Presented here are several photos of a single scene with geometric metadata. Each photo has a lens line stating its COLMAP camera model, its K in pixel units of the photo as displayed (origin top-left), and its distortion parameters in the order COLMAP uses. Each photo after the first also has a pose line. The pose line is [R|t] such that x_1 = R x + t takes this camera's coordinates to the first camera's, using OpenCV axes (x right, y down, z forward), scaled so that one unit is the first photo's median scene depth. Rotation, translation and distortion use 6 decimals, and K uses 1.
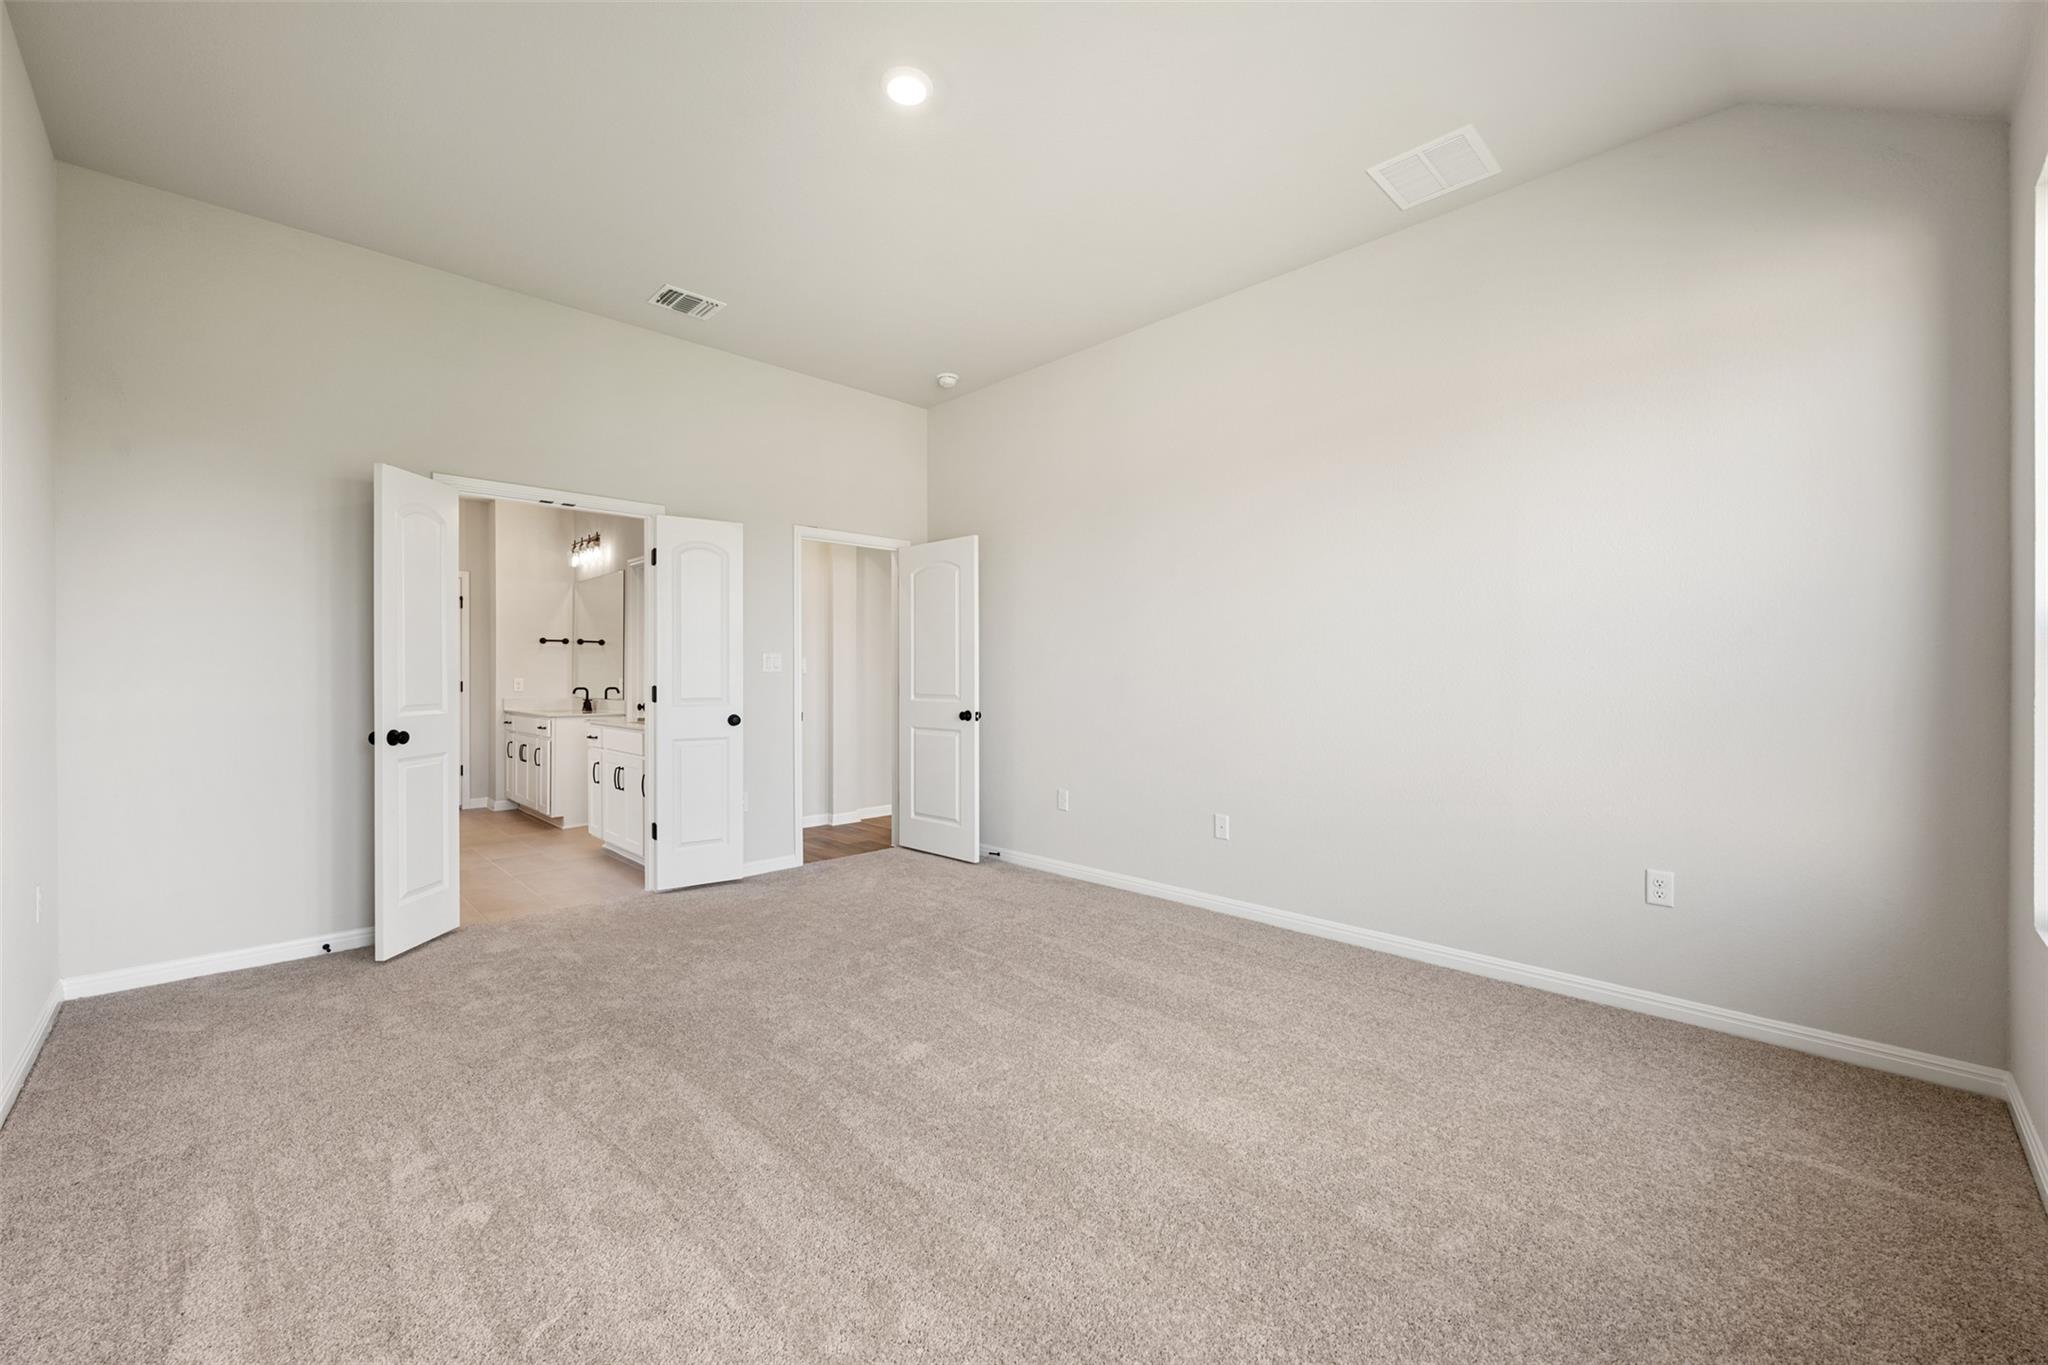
lens RADIAL K [[808.5, 0, 1024.0], [0, 808.5, 682.5], [0, 0, 1]] dist [-0.001170, -0.000014]
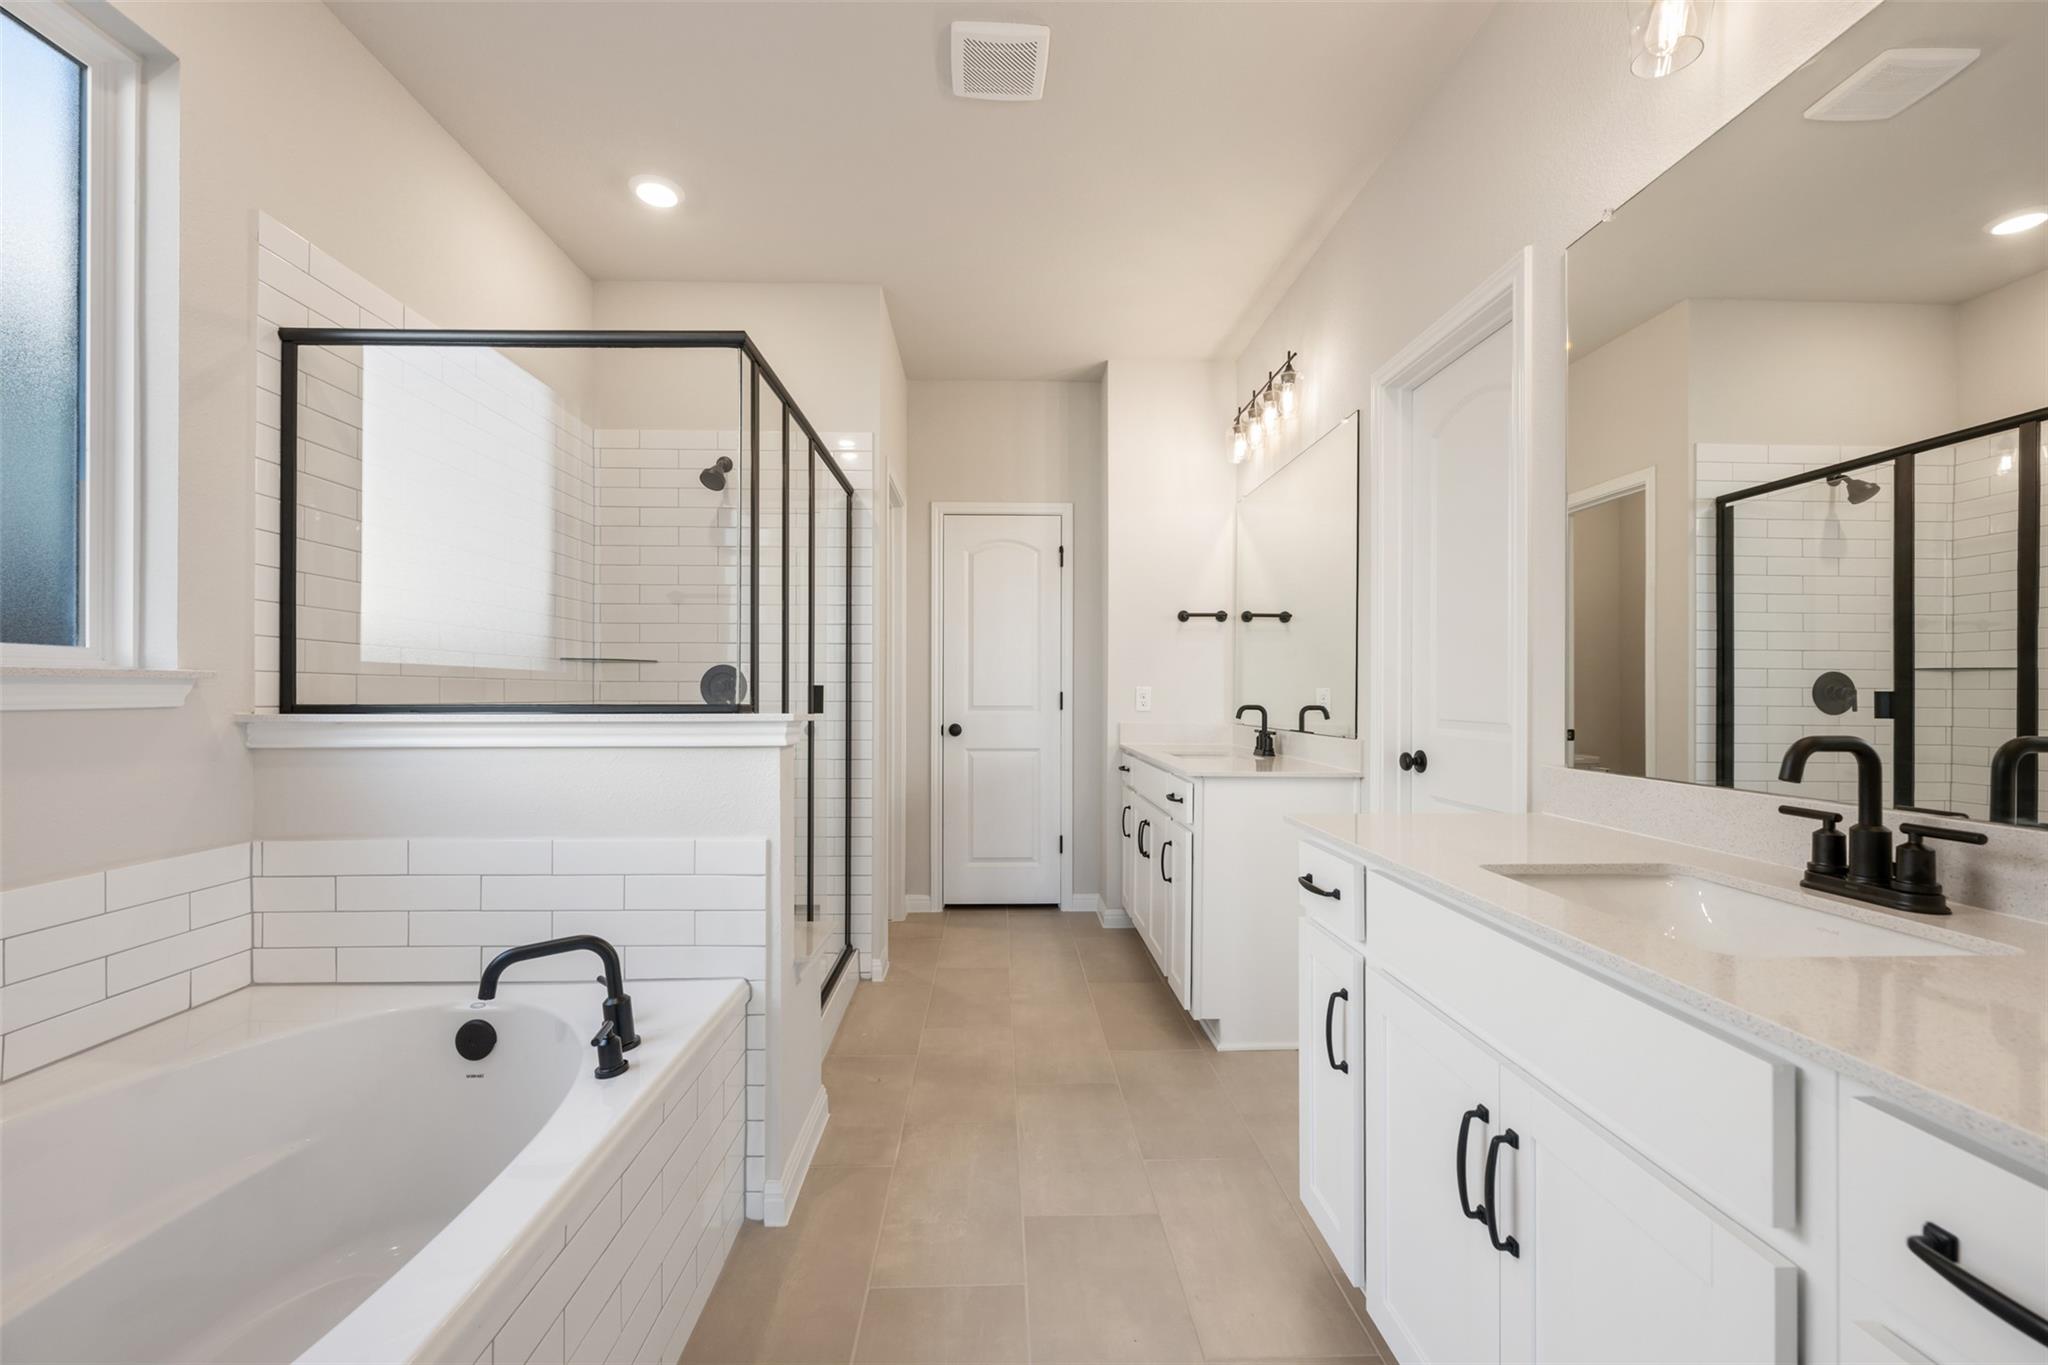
lens RADIAL K [[808.5, 0, 1024.0], [0, 808.5, 682.5], [0, 0, 1]] dist [-0.001170, -0.000014]
pose [[0.733865, -0.004208, -0.679282, -0.323992], [-0.008044, 0.999857, -0.014885, 0.000921], [0.679248, 0.016388, 0.733726, 0.561263]]
